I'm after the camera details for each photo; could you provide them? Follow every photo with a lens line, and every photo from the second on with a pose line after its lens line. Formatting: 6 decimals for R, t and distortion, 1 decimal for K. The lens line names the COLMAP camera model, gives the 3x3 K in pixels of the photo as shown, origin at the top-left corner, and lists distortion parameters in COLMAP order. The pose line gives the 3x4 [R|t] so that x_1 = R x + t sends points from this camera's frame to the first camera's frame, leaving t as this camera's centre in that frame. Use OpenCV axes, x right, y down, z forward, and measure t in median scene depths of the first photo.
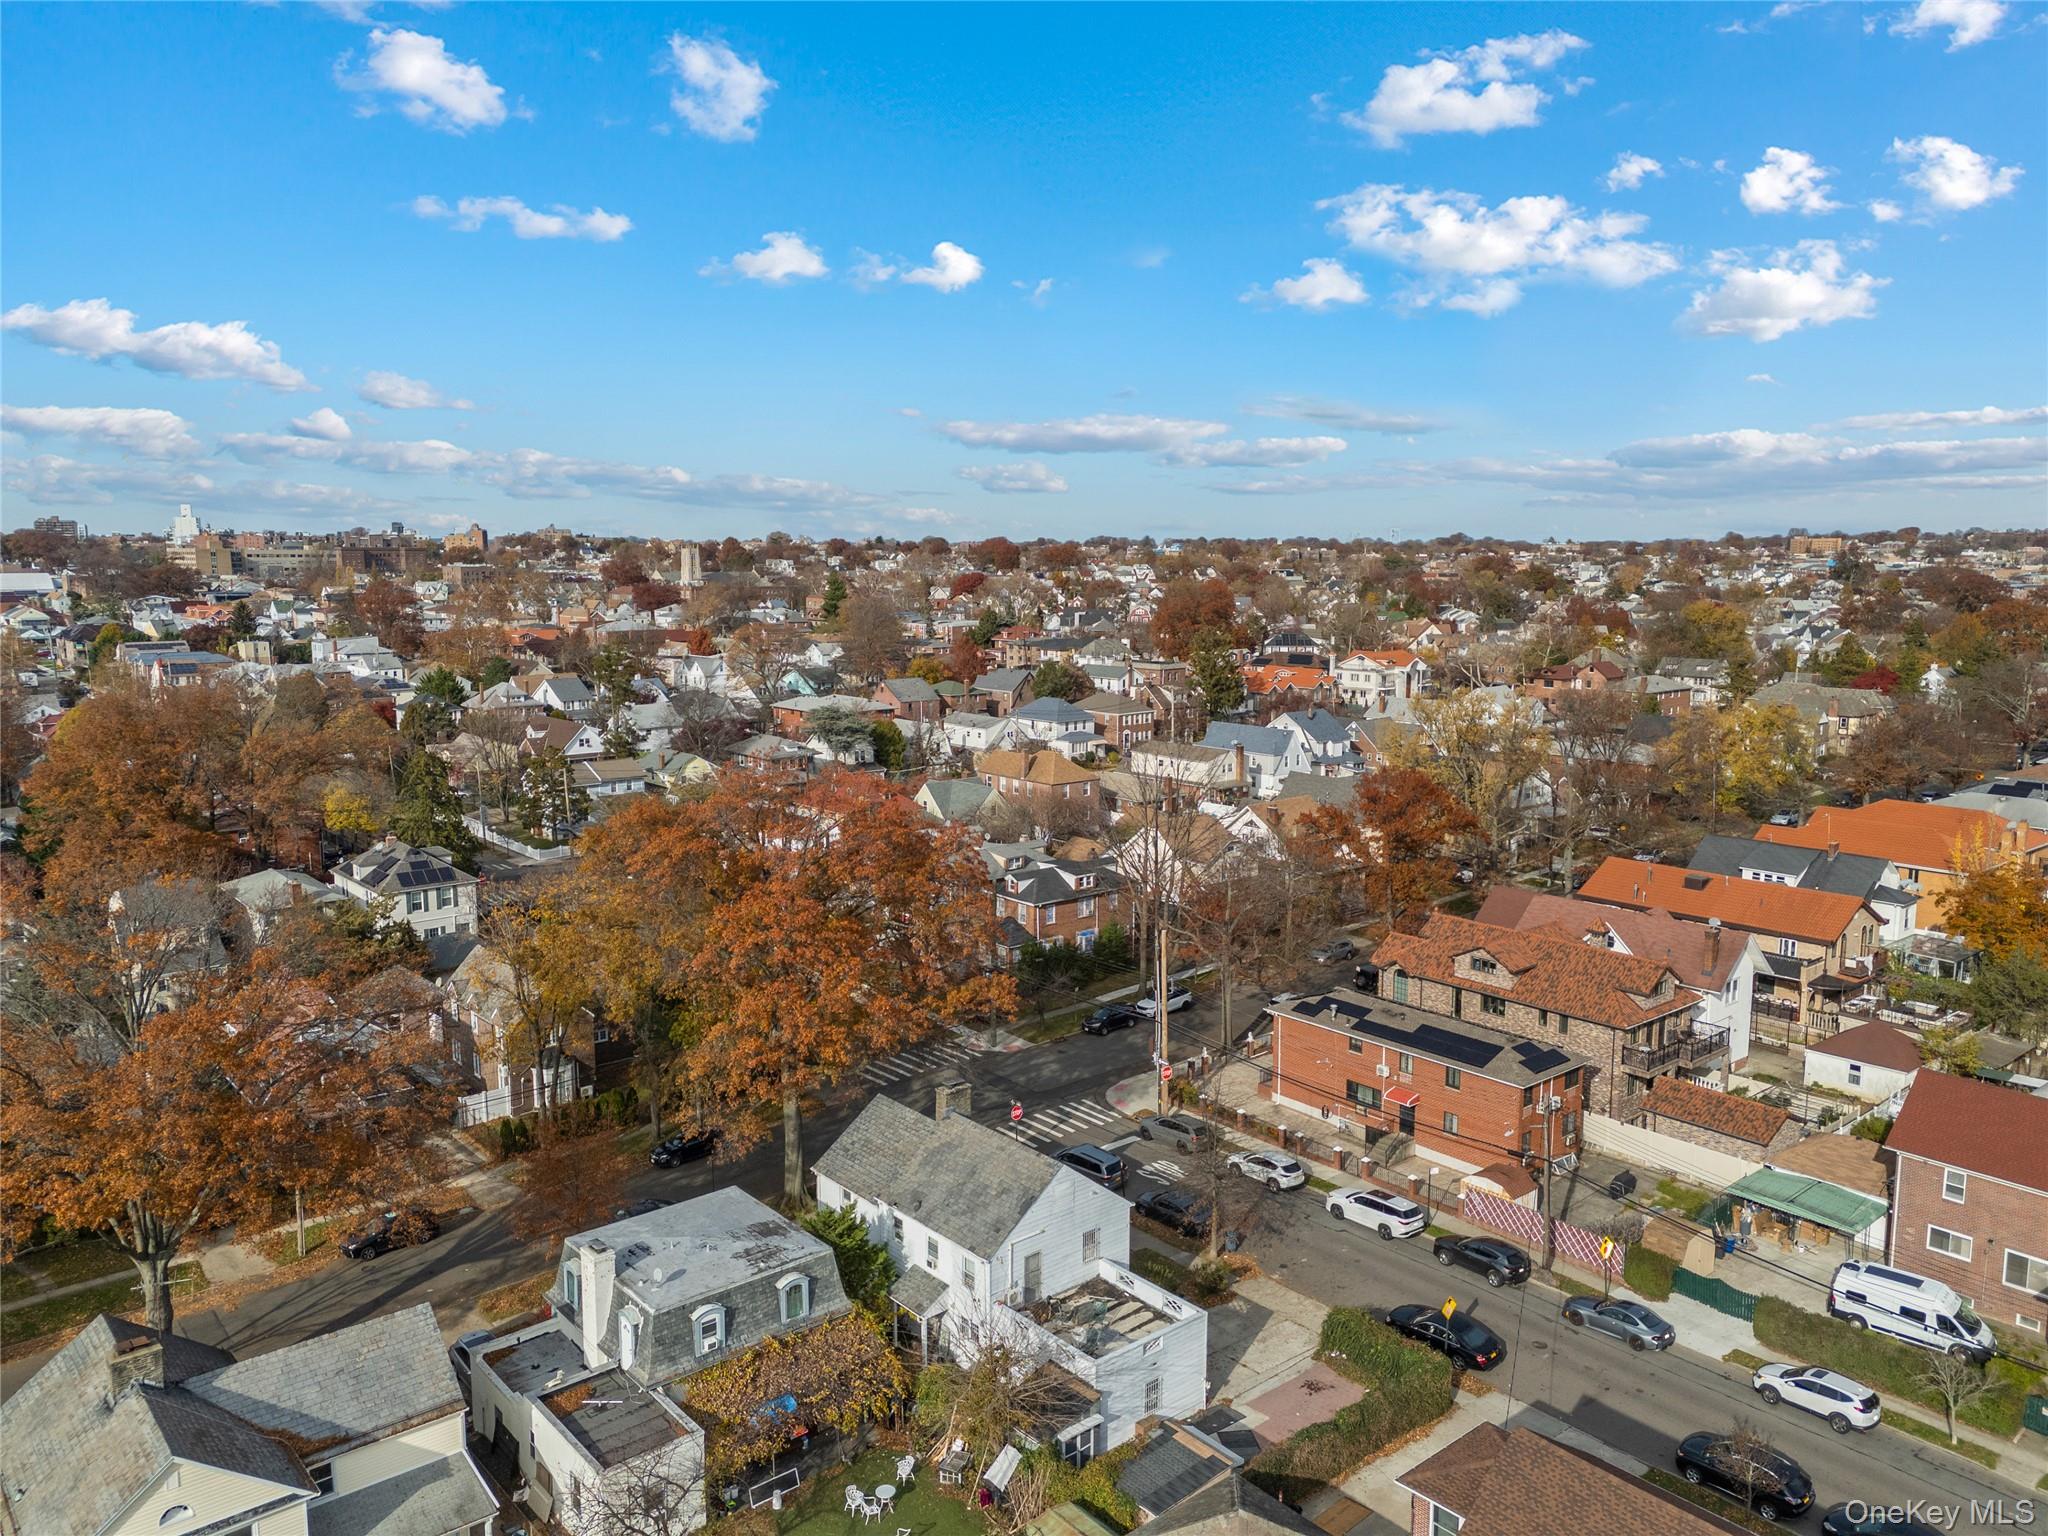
lens RADIAL K [[1497.0, 0, 1016.6], [0, 1497.0, 763.4], [0, 0, 1]] dist [0.078435, -0.076568]
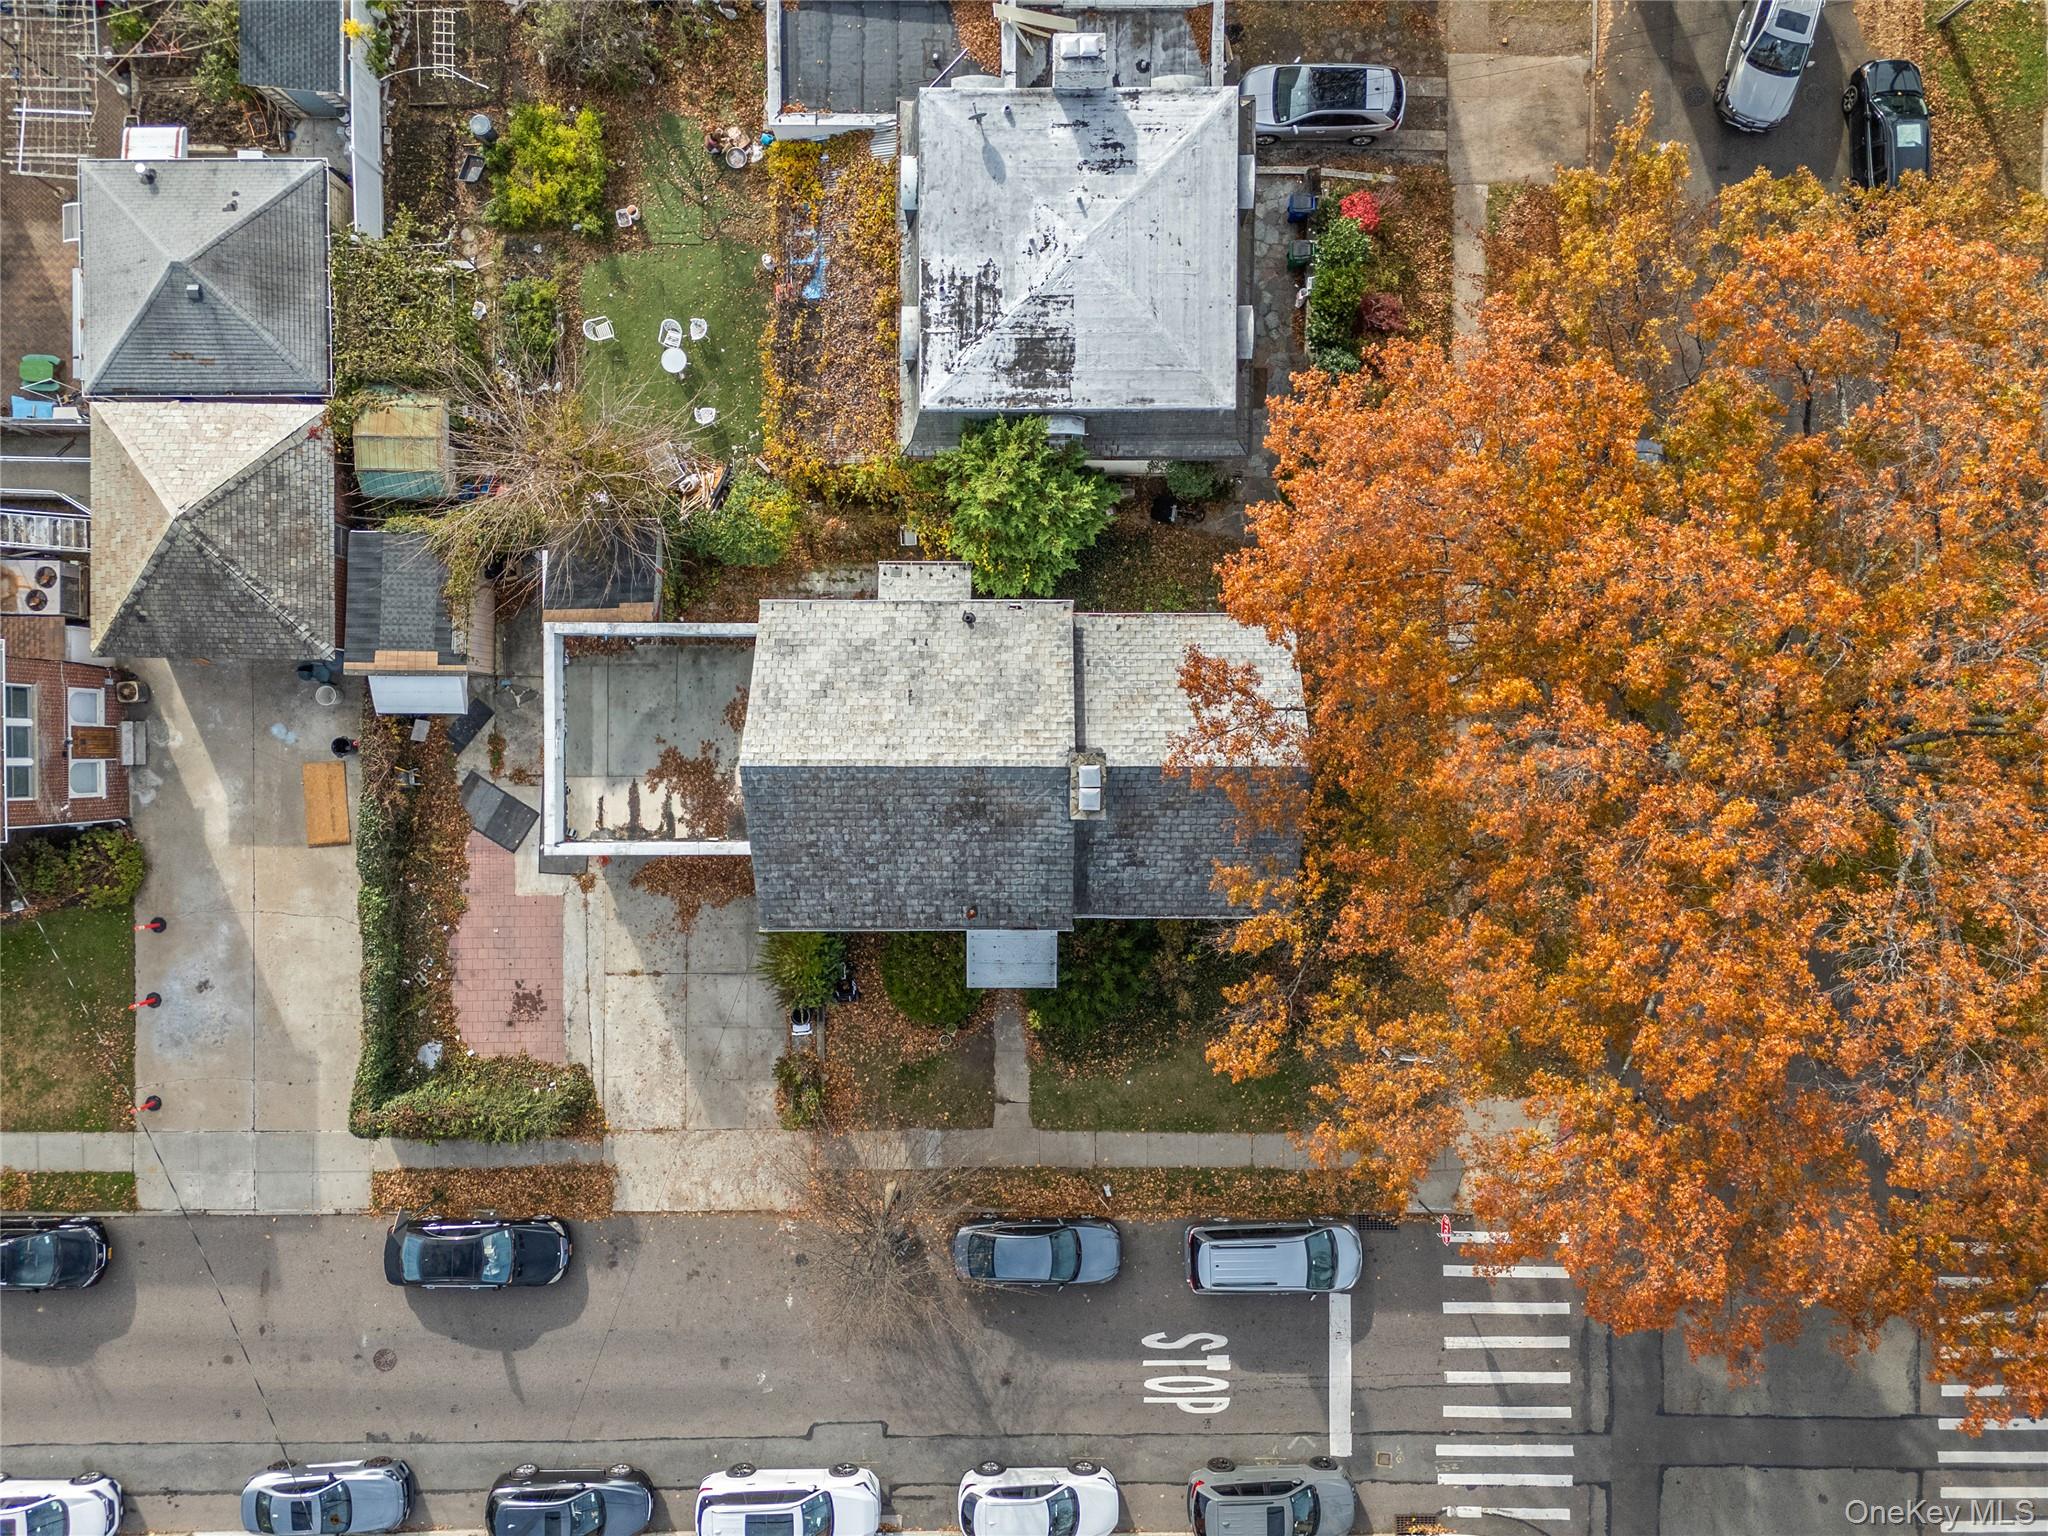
lens RADIAL K [[1510.3, 0, 1017.7], [0, 1510.3, 762.7], [0, 0, 1]] dist [0.061359, -0.044781]
pose [[-0.642156, 0.766513, 0.009688, -0.034048], [-0.103978, -0.099617, 0.989578, -0.243508], [0.759490, 0.634456, 0.143670, 0.816296]]
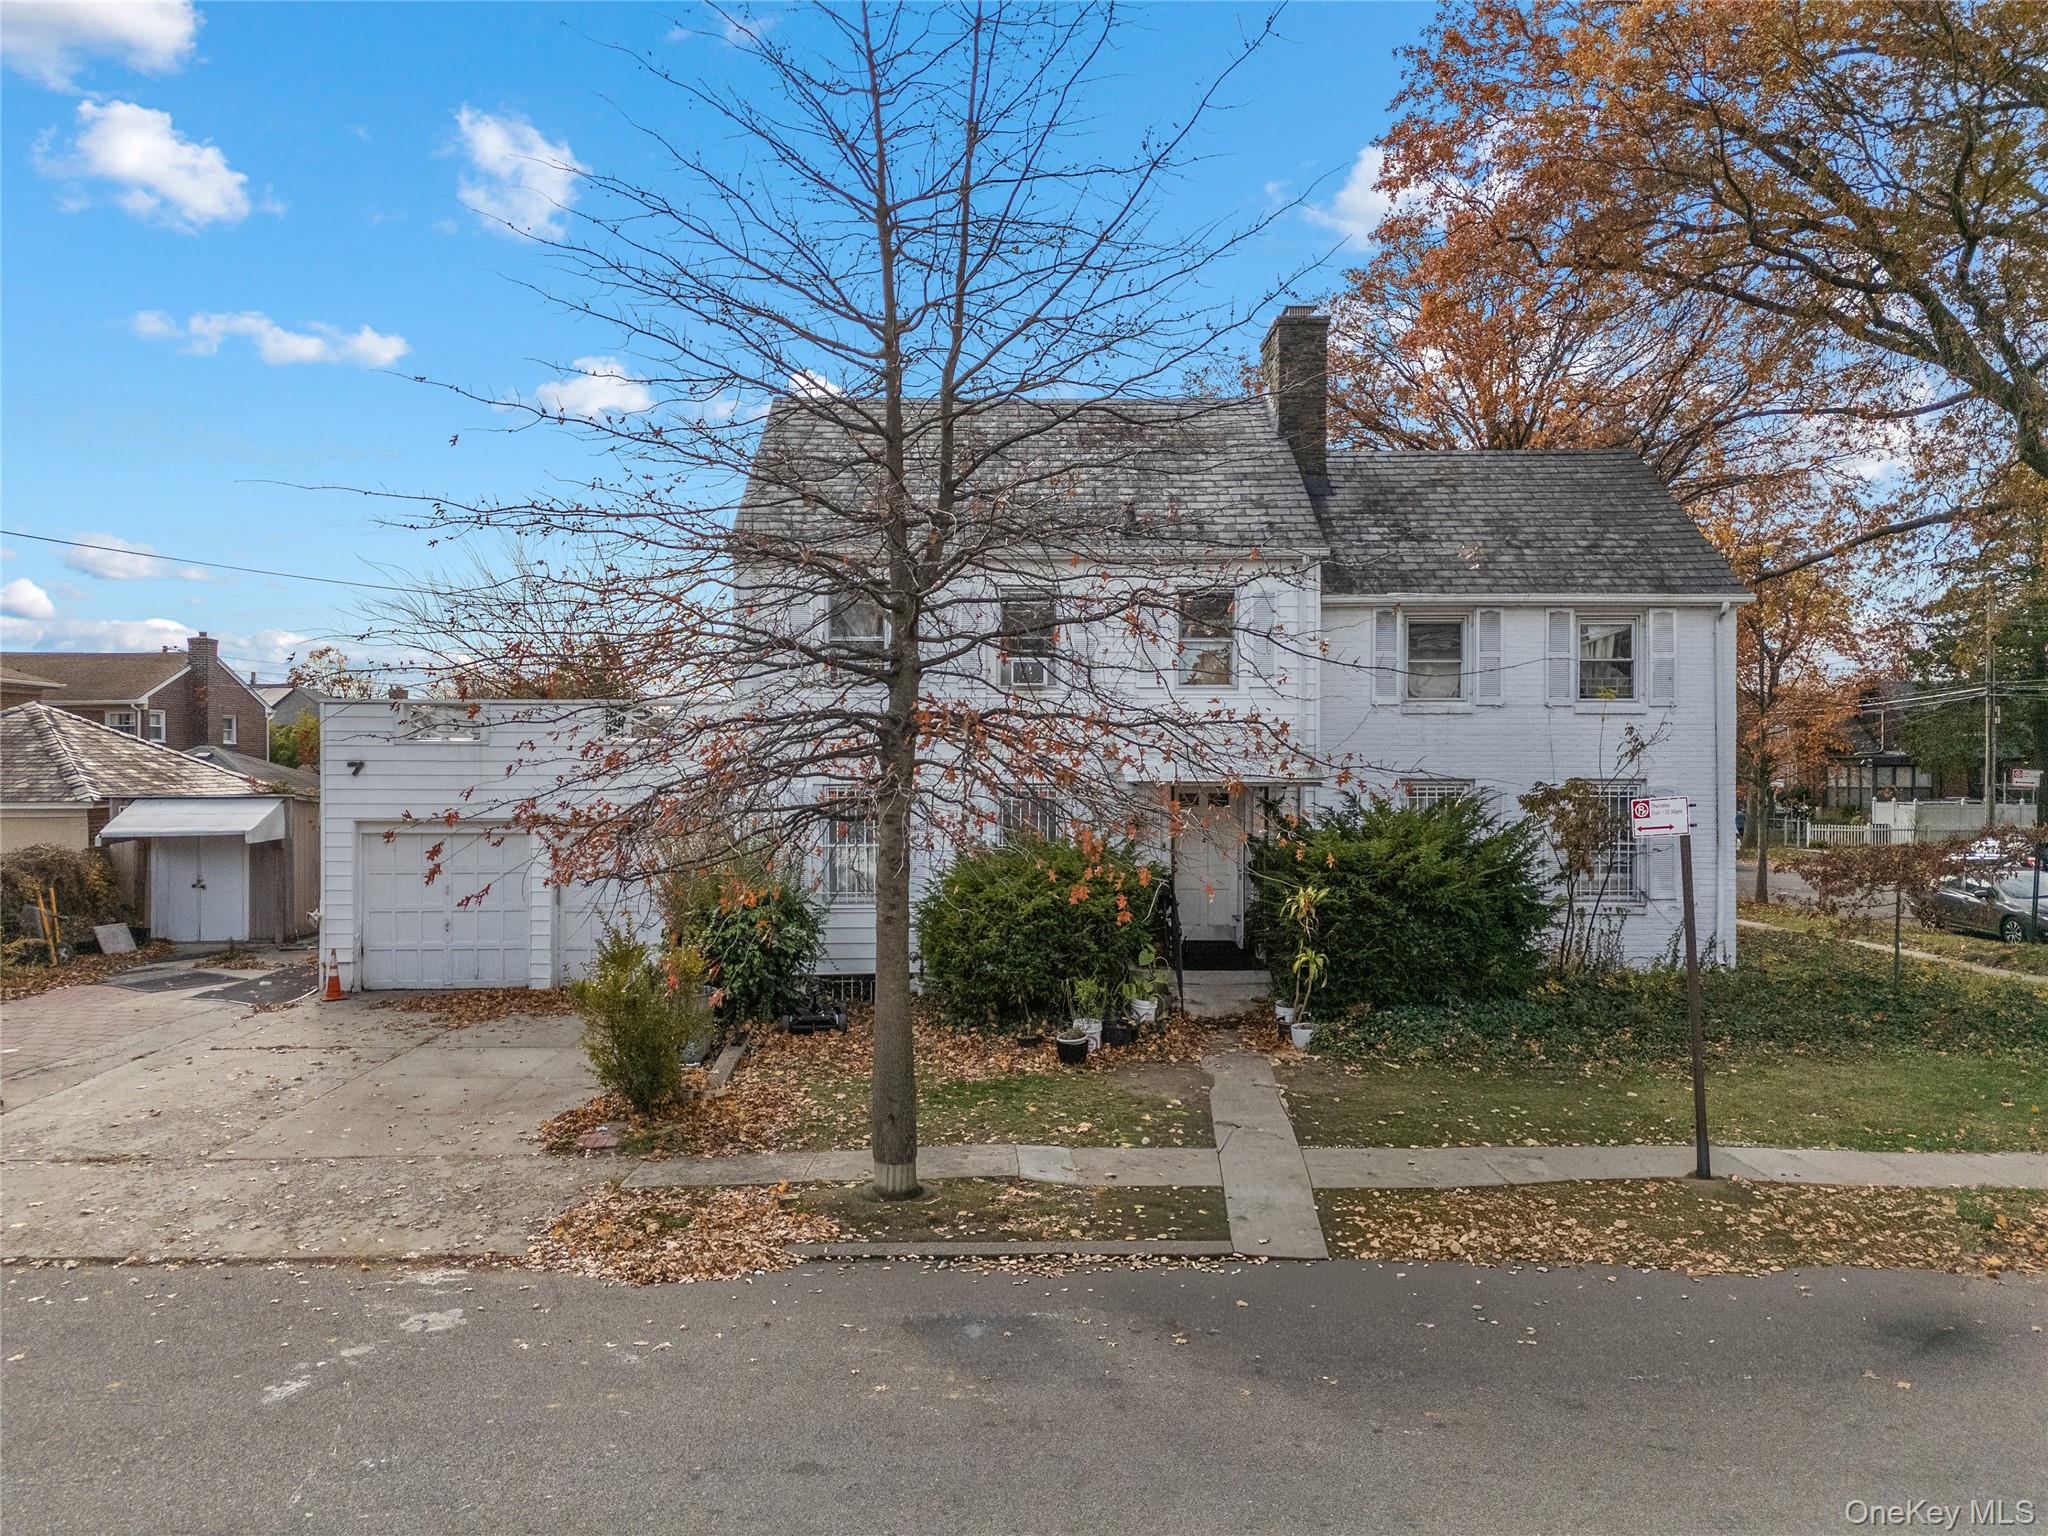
lens RADIAL K [[1510.3, 0, 1017.7], [0, 1510.3, 762.7], [0, 0, 1]] dist [0.061359, -0.044781]
pose [[-0.637076, 0.002768, -0.770796, 0.233158], [-0.109413, 0.989543, 0.093986, 0.257639], [0.762996, 0.144211, -0.630112, 1.062650]]
